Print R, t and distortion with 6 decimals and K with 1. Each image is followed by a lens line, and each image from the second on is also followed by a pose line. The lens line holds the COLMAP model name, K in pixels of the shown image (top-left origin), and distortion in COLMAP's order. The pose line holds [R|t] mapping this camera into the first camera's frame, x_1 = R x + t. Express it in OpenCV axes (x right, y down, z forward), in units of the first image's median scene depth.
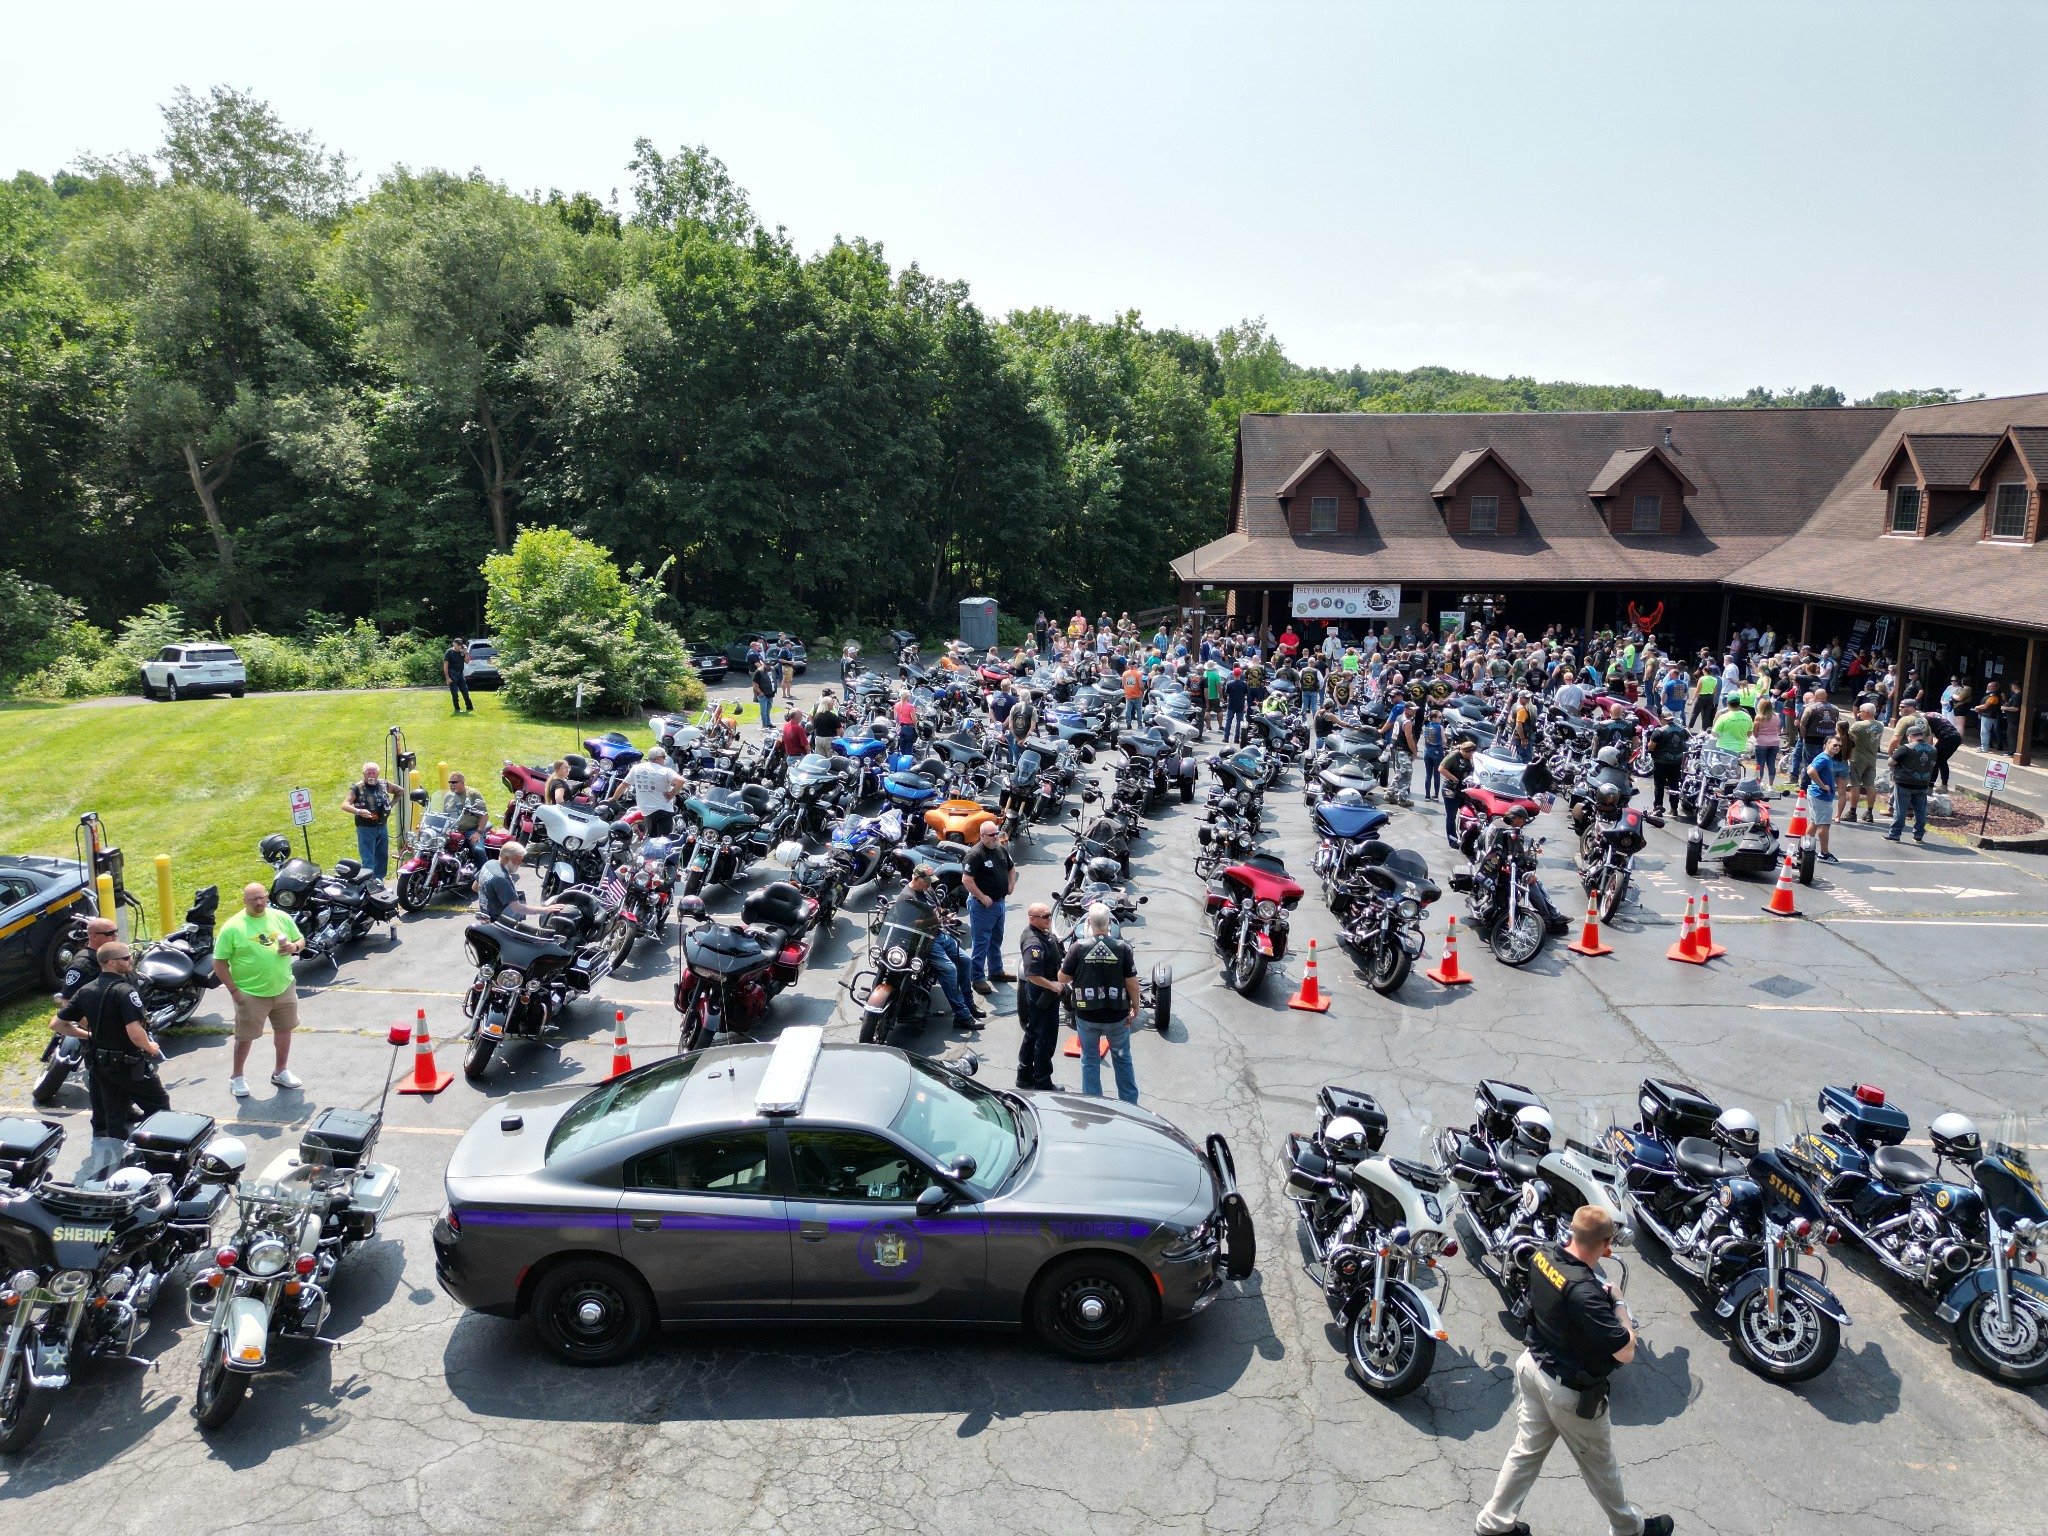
lens RADIAL K [[1431.6, 0, 1004.8], [0, 1431.6, 764.3], [0, 0, 1]] dist [0.057916, -0.047884]
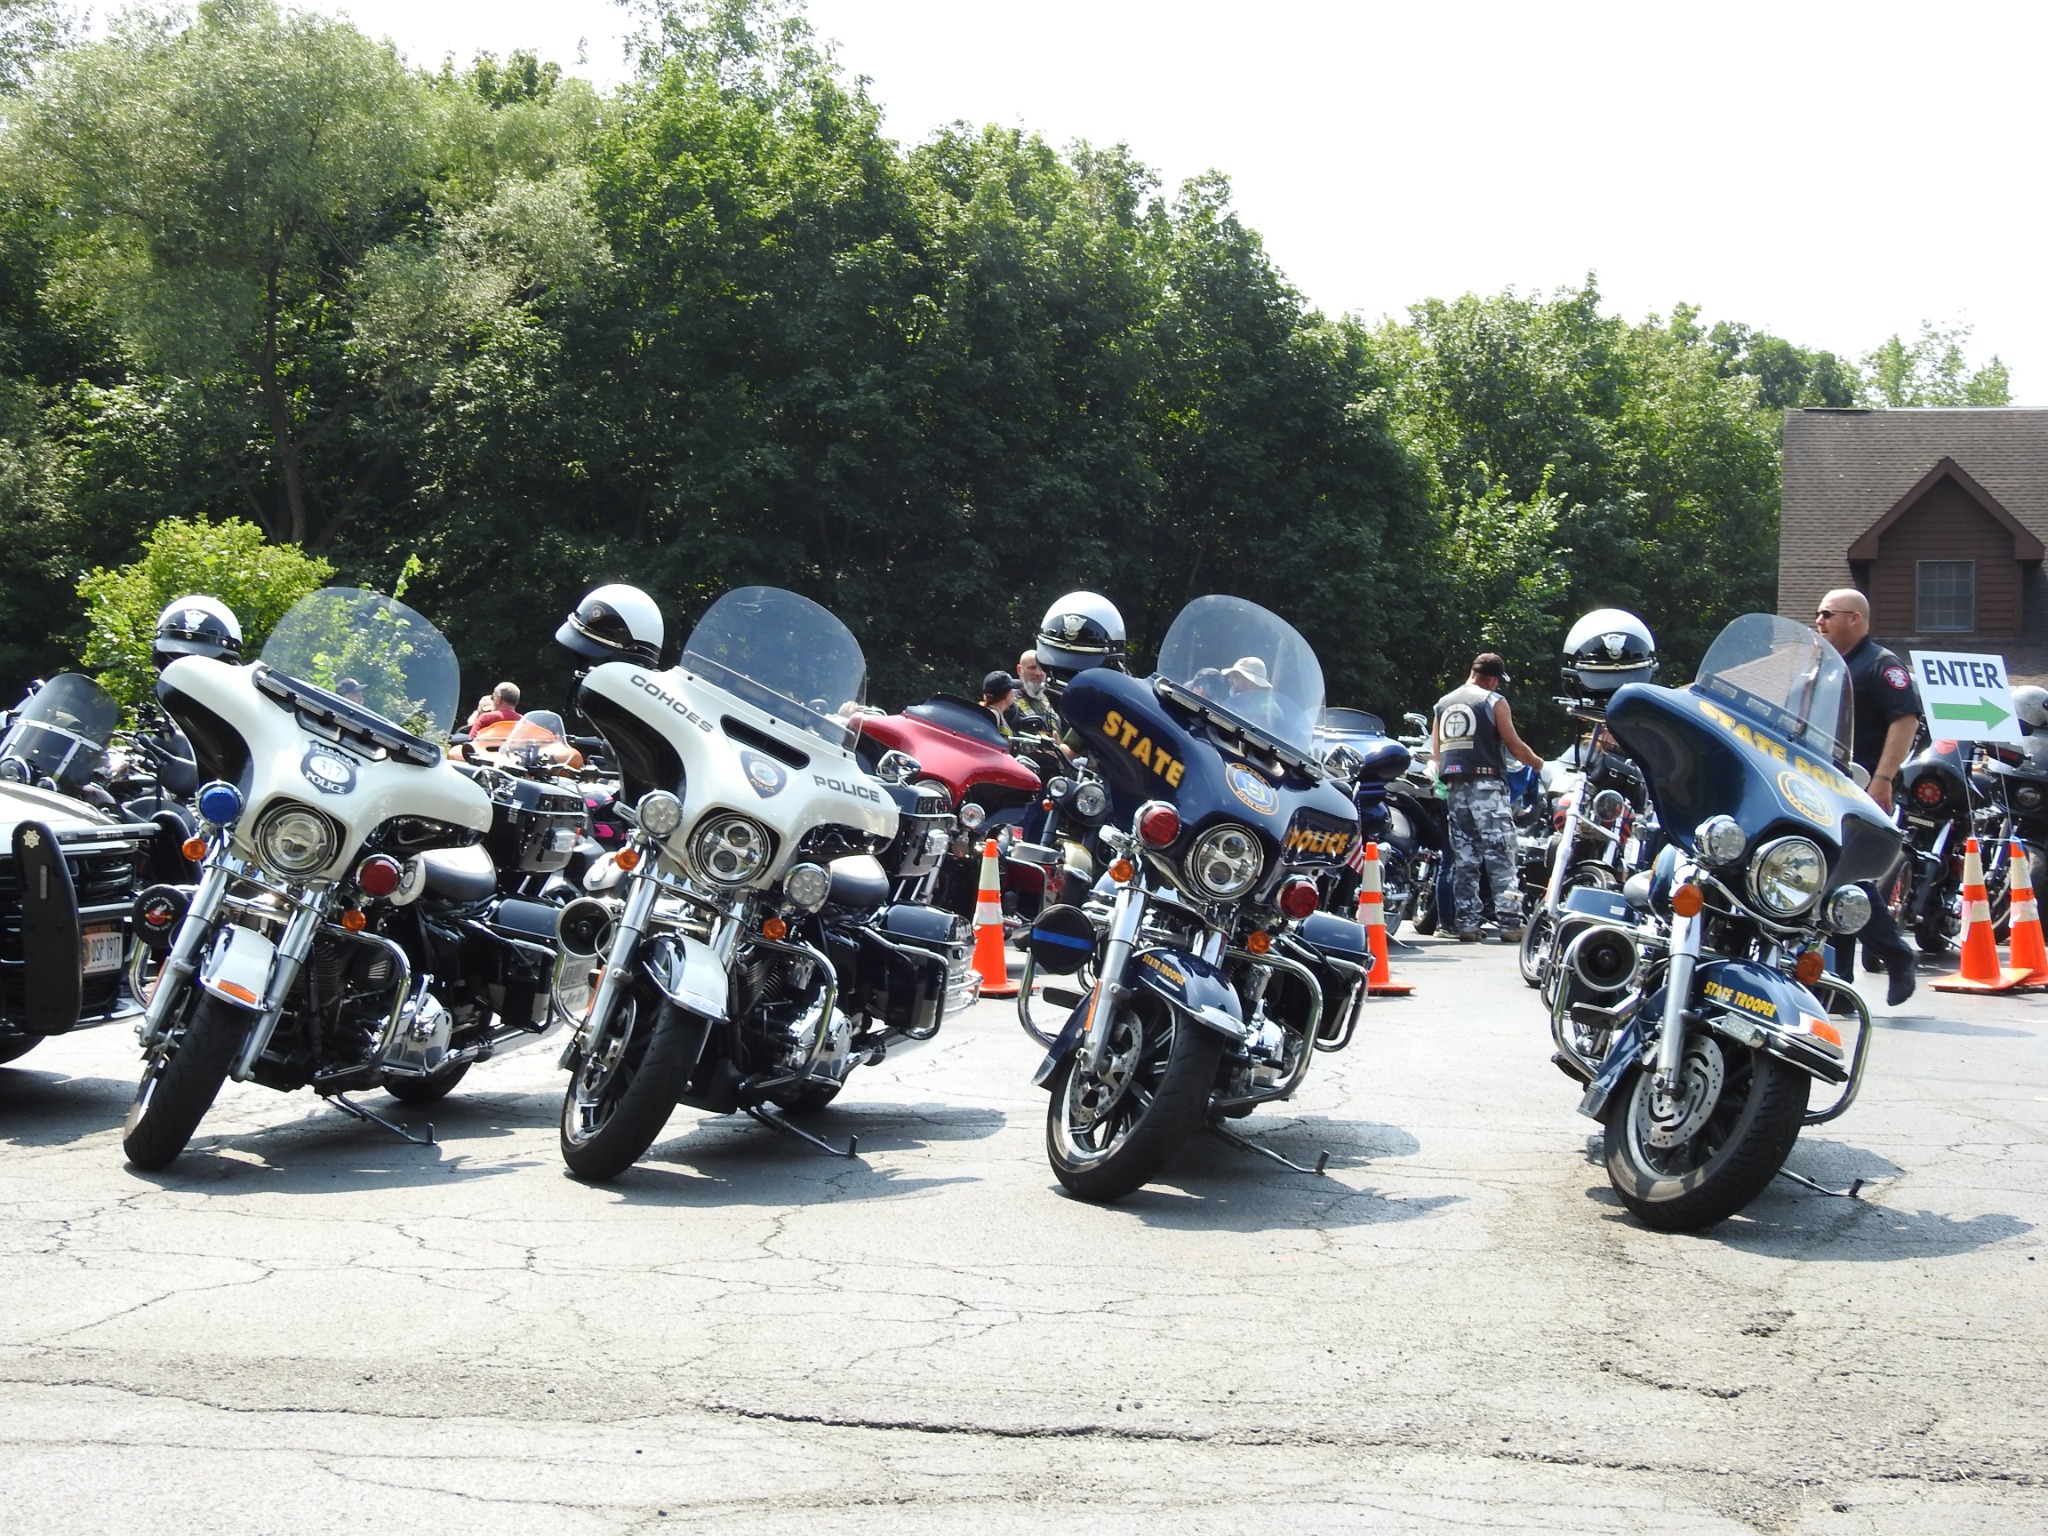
lens RADIAL K [[3009.7, 0, 1018.9], [0, 3009.7, 778.3], [0, 0, 1]] dist [0.001561, 0.000000]
pose [[0.981221, 0.010281, -0.192614, 0.125168], [-0.047959, 0.980224, -0.191992, 0.087795], [0.186831, 0.197624, 0.962309, 0.029457]]
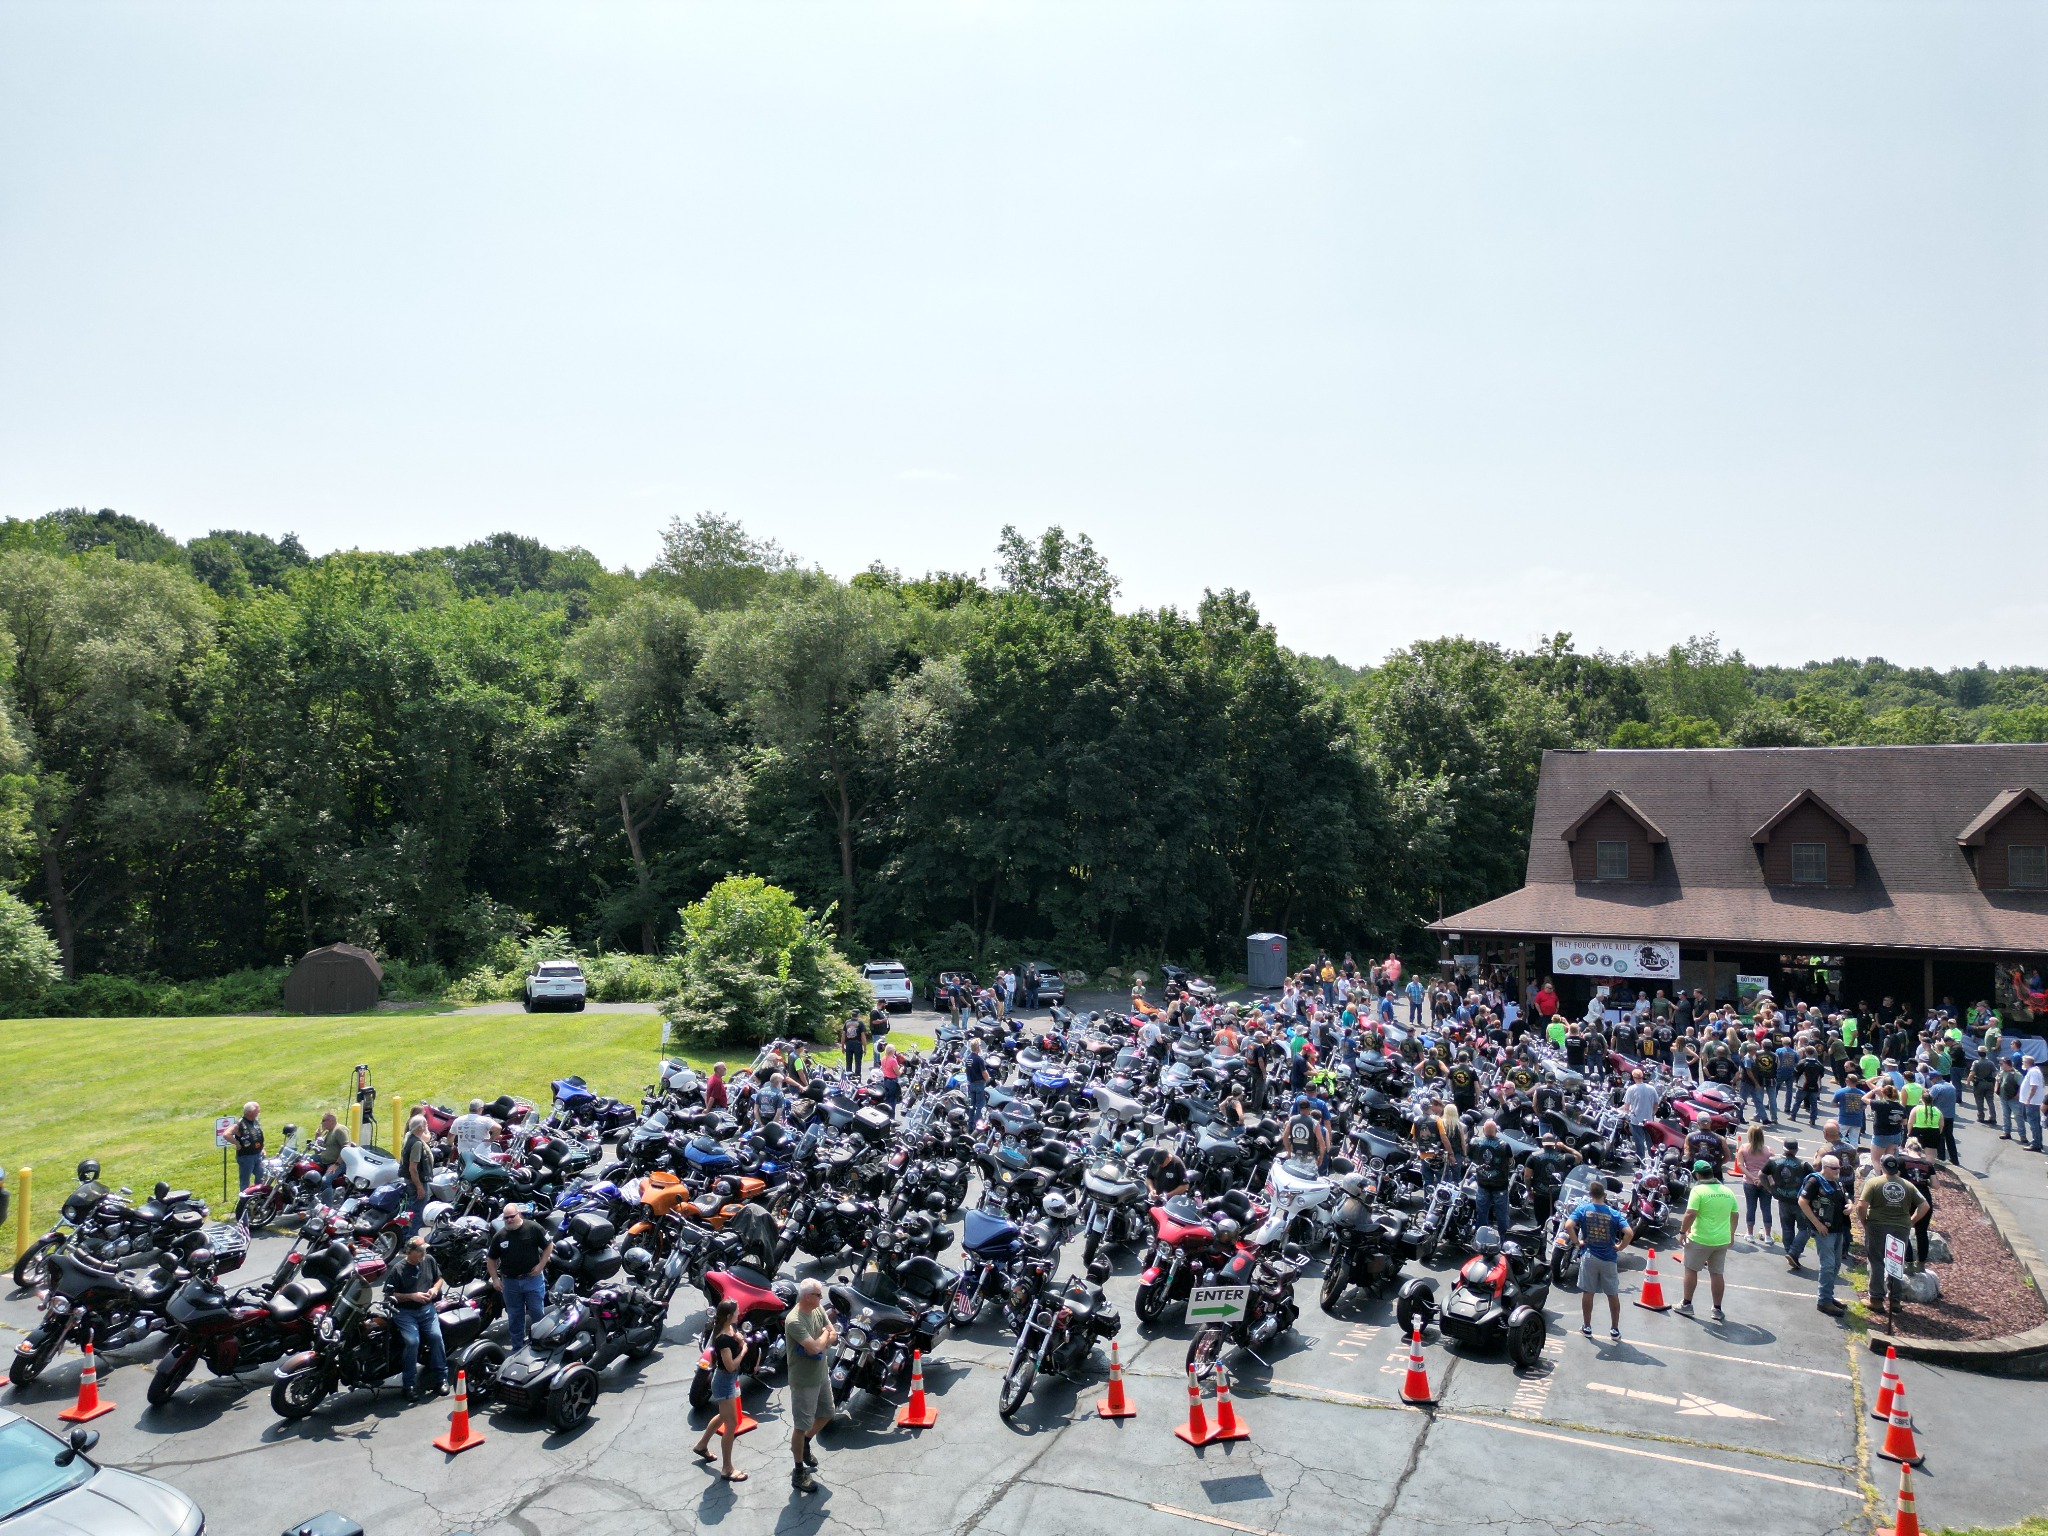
lens RADIAL K [[1431.6, 0, 1043.0], [0, 1431.6, 756.6], [0, 0, 1]] dist [0.057916, -0.047884]
pose [[0.926105, -0.015253, -0.376957, 0.248727], [-0.065995, 0.977226, -0.201678, -0.030875], [0.371449, 0.211652, 0.904007, 0.023596]]
